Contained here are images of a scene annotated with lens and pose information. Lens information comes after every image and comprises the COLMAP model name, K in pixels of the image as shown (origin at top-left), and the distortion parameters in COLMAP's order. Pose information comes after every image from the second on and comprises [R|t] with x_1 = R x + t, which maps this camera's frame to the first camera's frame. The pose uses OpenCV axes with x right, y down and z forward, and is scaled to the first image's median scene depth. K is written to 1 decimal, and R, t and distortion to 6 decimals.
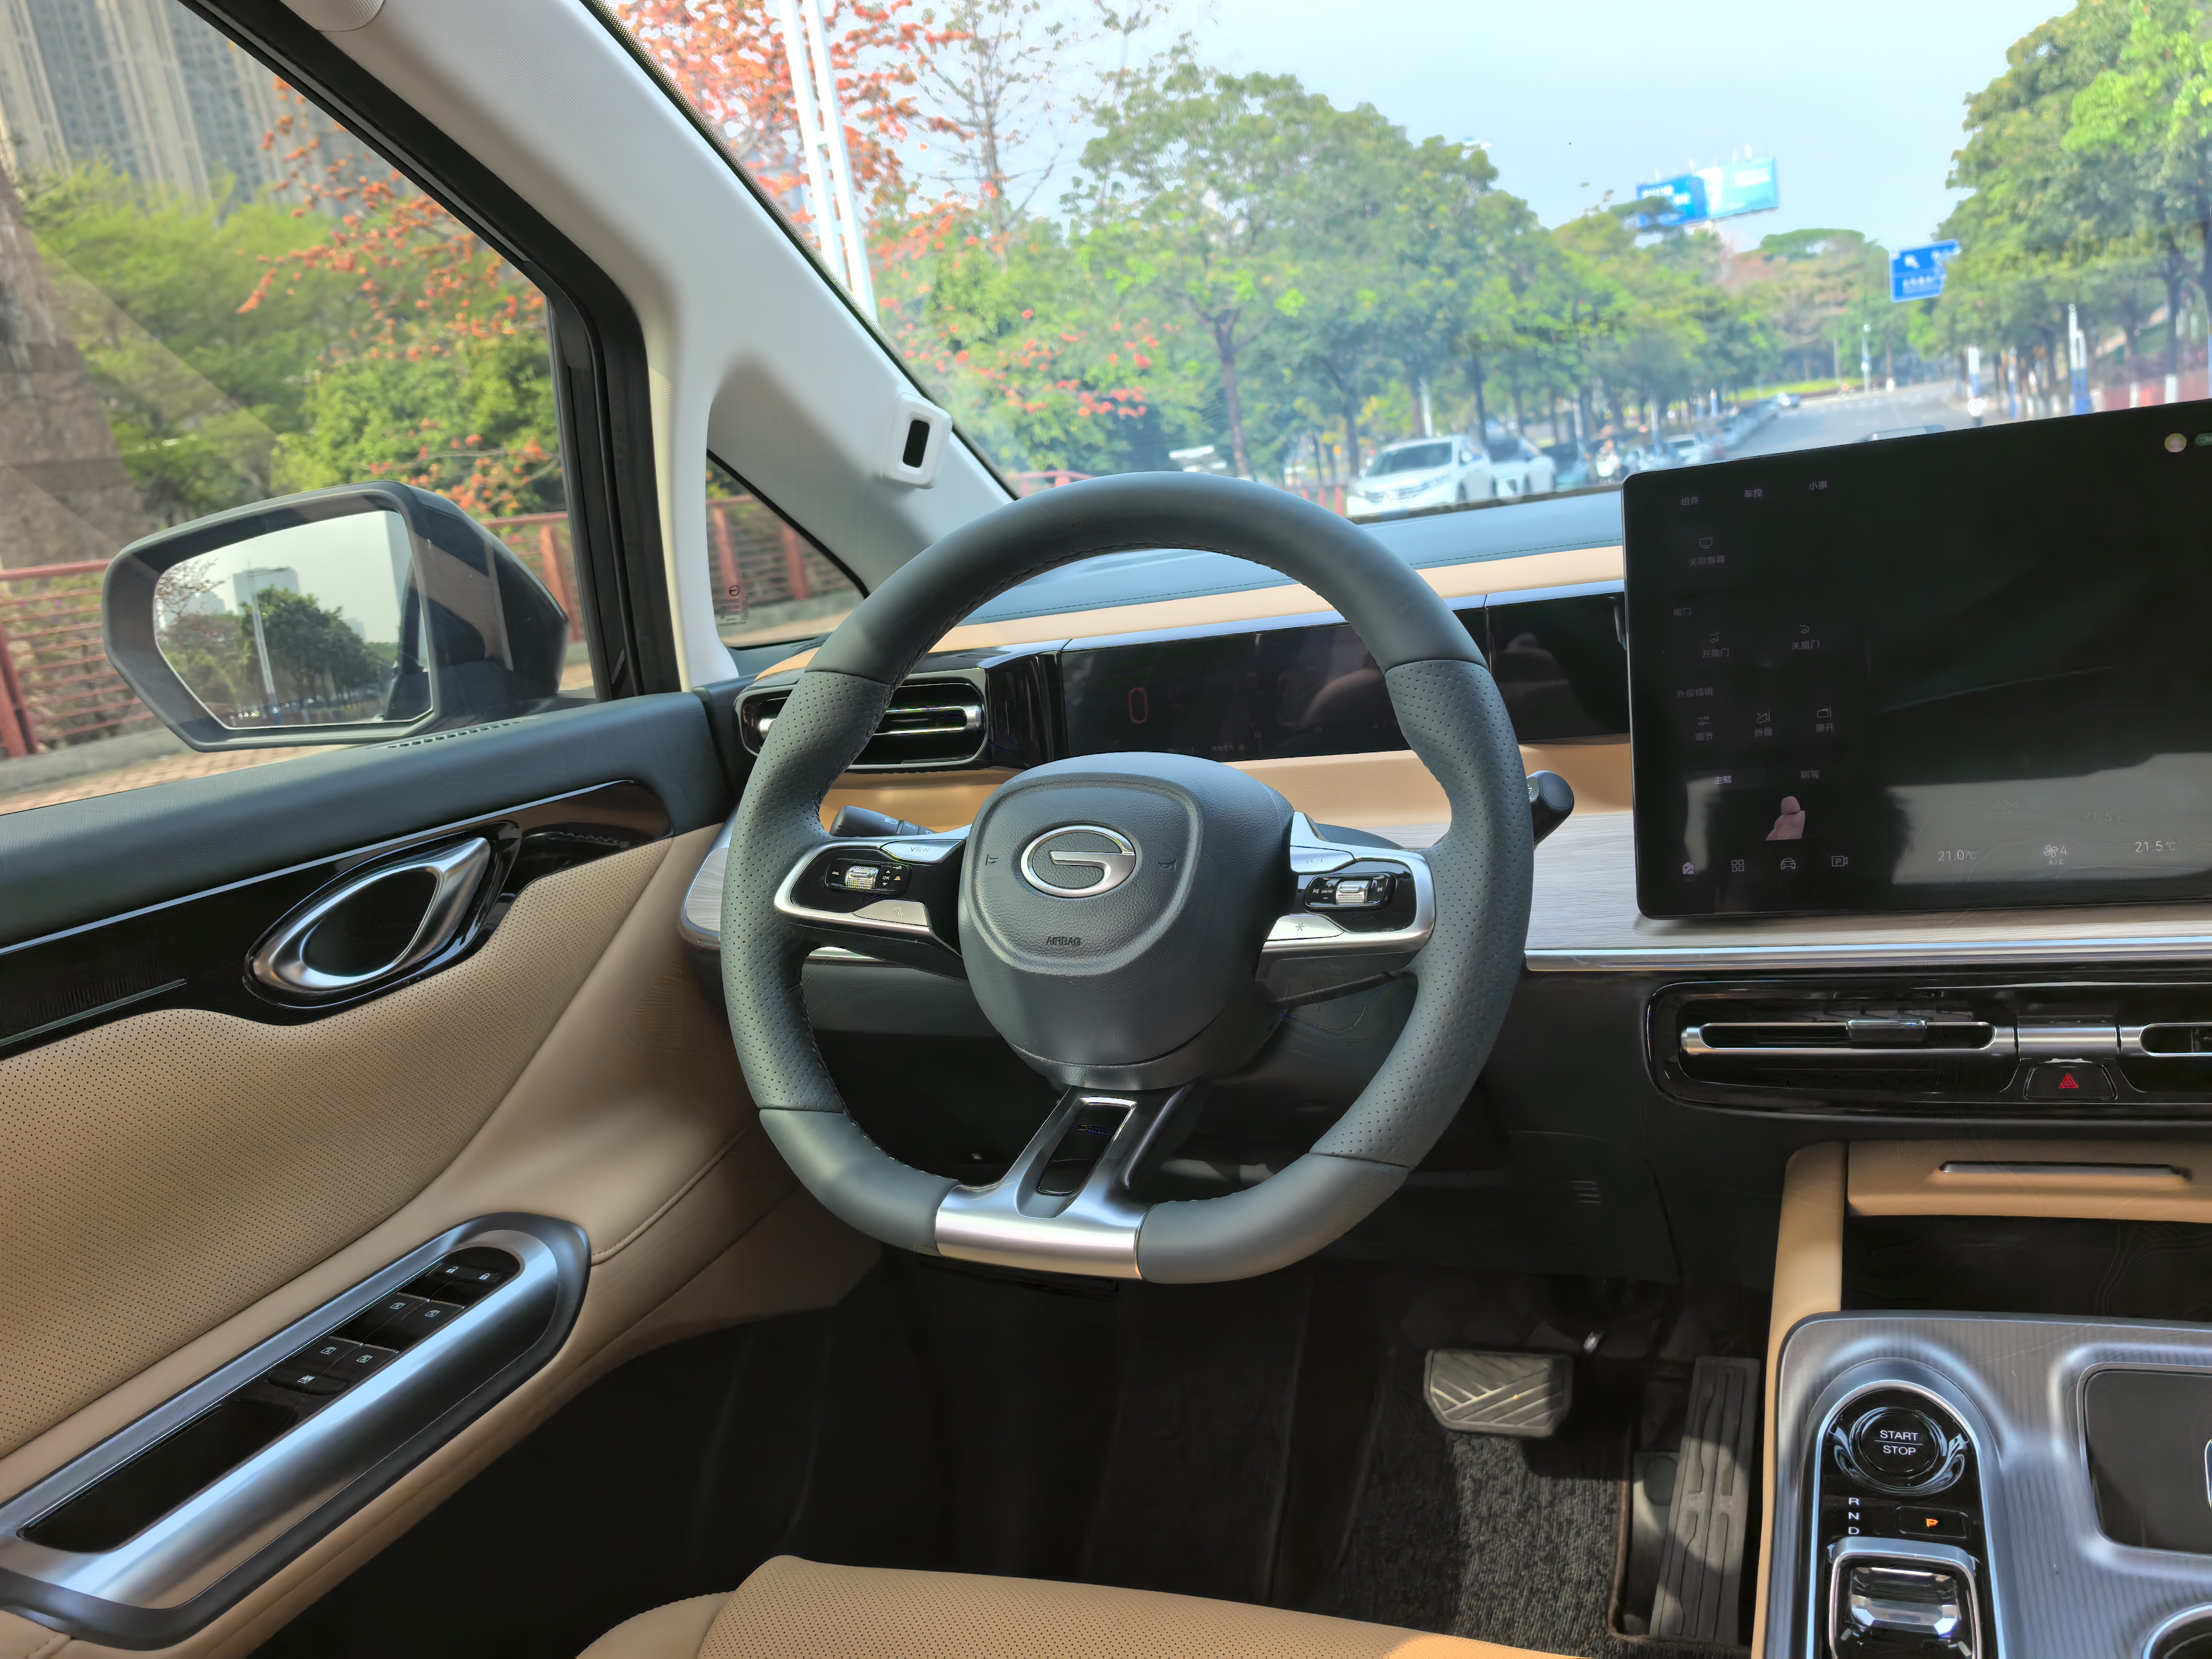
lens RADIAL K [[1771.5, 0, 1163.5], [0, 1771.5, 877.4], [0, 0, 1]] dist [0.027511, -0.052355]
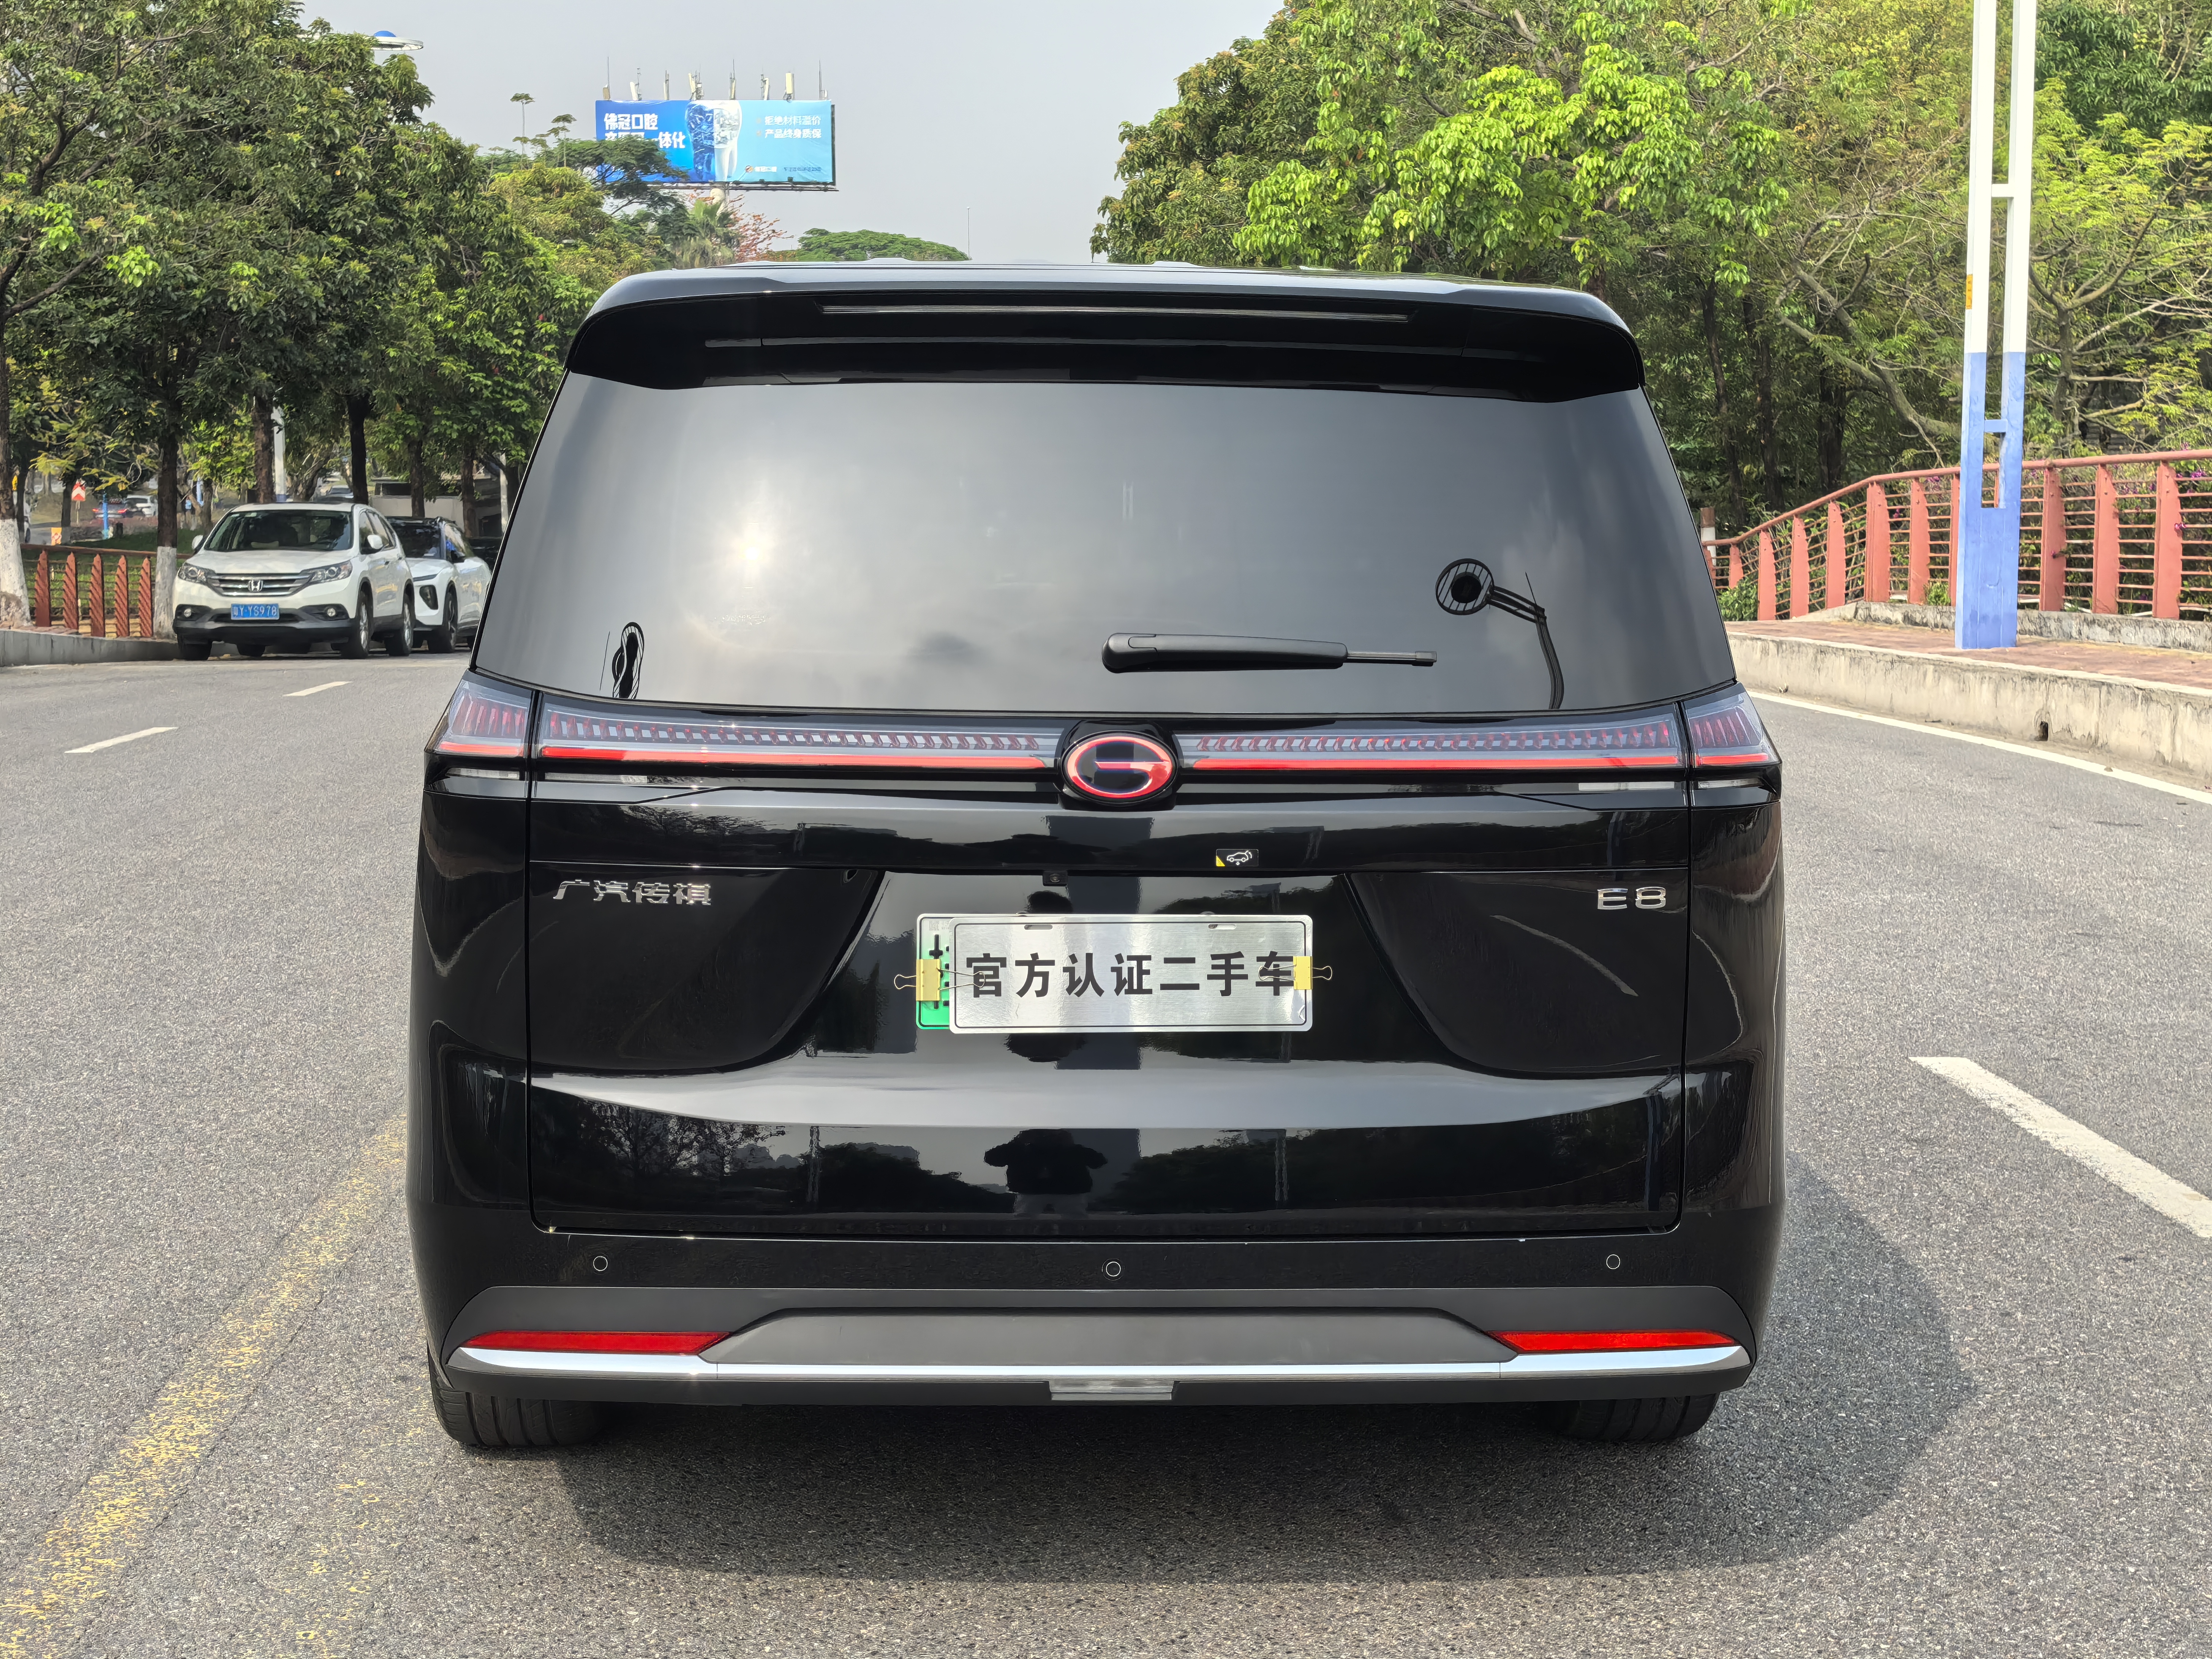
lens RADIAL K [[3514.5, 0, 1132.1], [0, 3514.5, 828.3], [0, 0, 1]] dist [0.325874, -1.201393]
pose [[0.905902, 0.101664, 0.411104, -0.089649], [-0.037006, 0.986047, -0.162299, 0.054147], [-0.421868, 0.131814, 0.897024, -0.215154]]
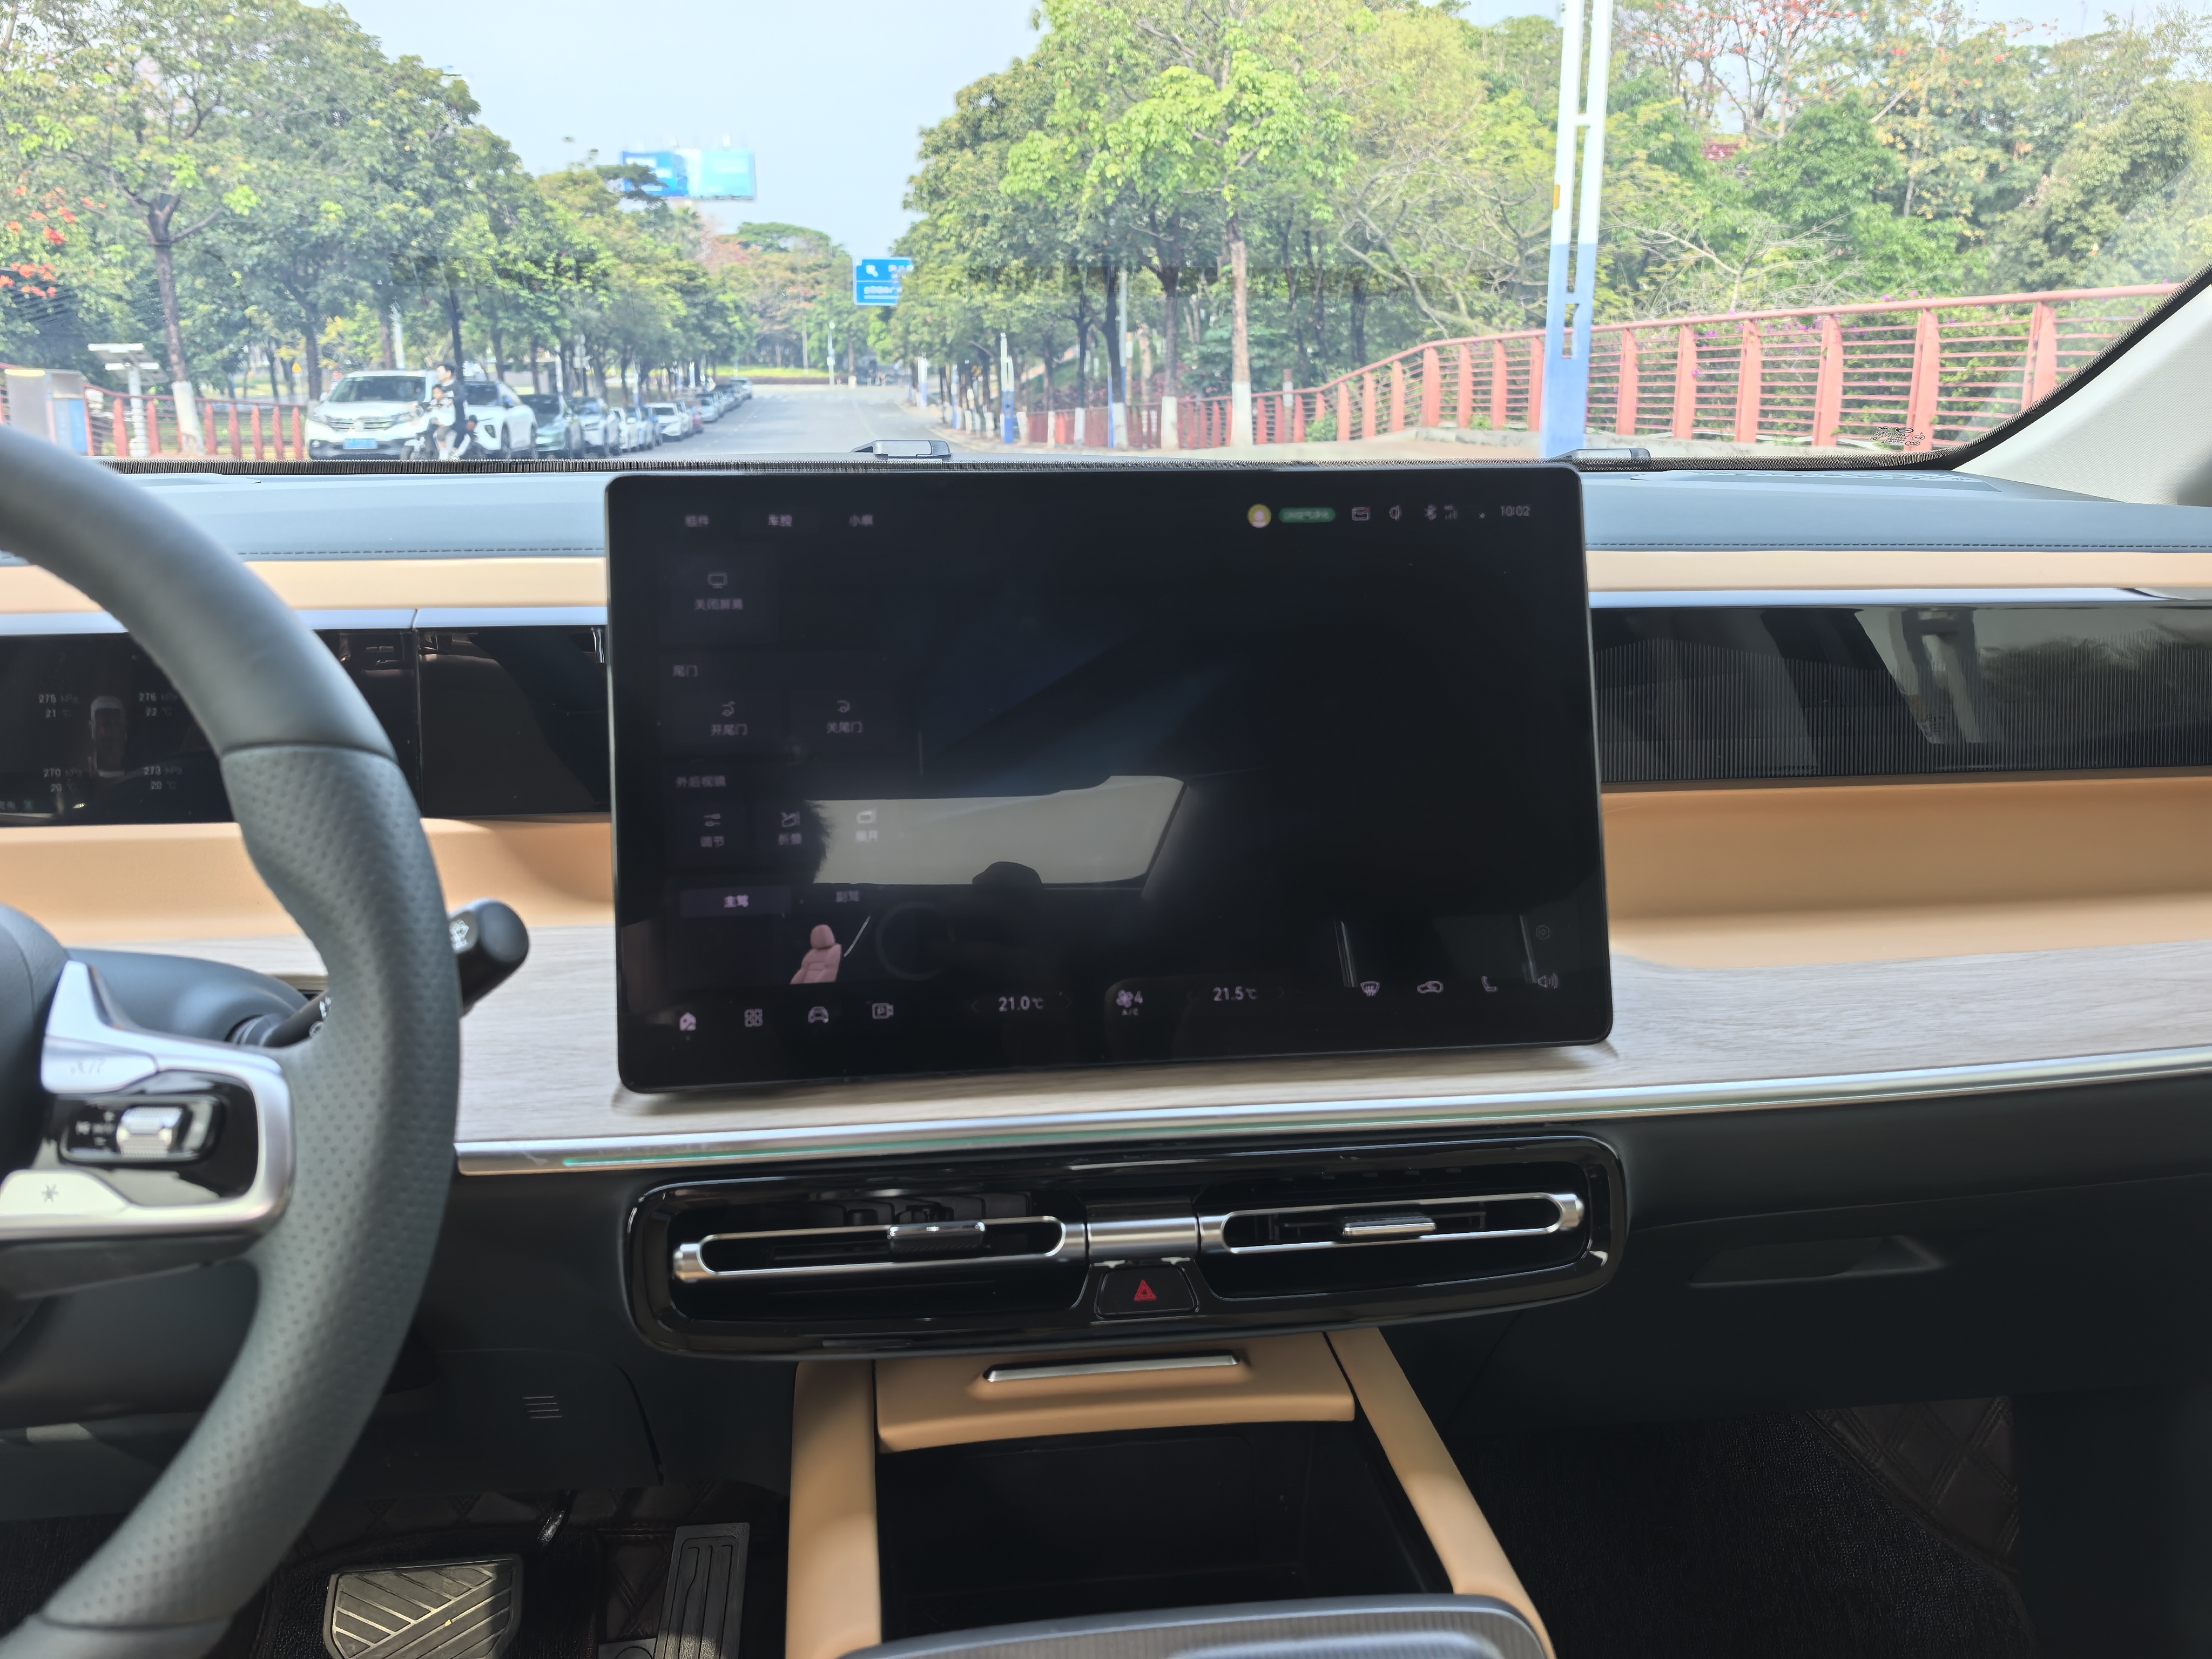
lens RADIAL K [[1761.5, 0, 1052.1], [0, 1761.5, 810.5], [0, 0, 1]] dist [0.030394, -0.049401]
pose [[0.875092, 0.018548, 0.483601, 0.002016], [-0.012656, 0.999801, -0.015445, -0.002277], [-0.483791, 0.007396, 0.875152, 0.007966]]
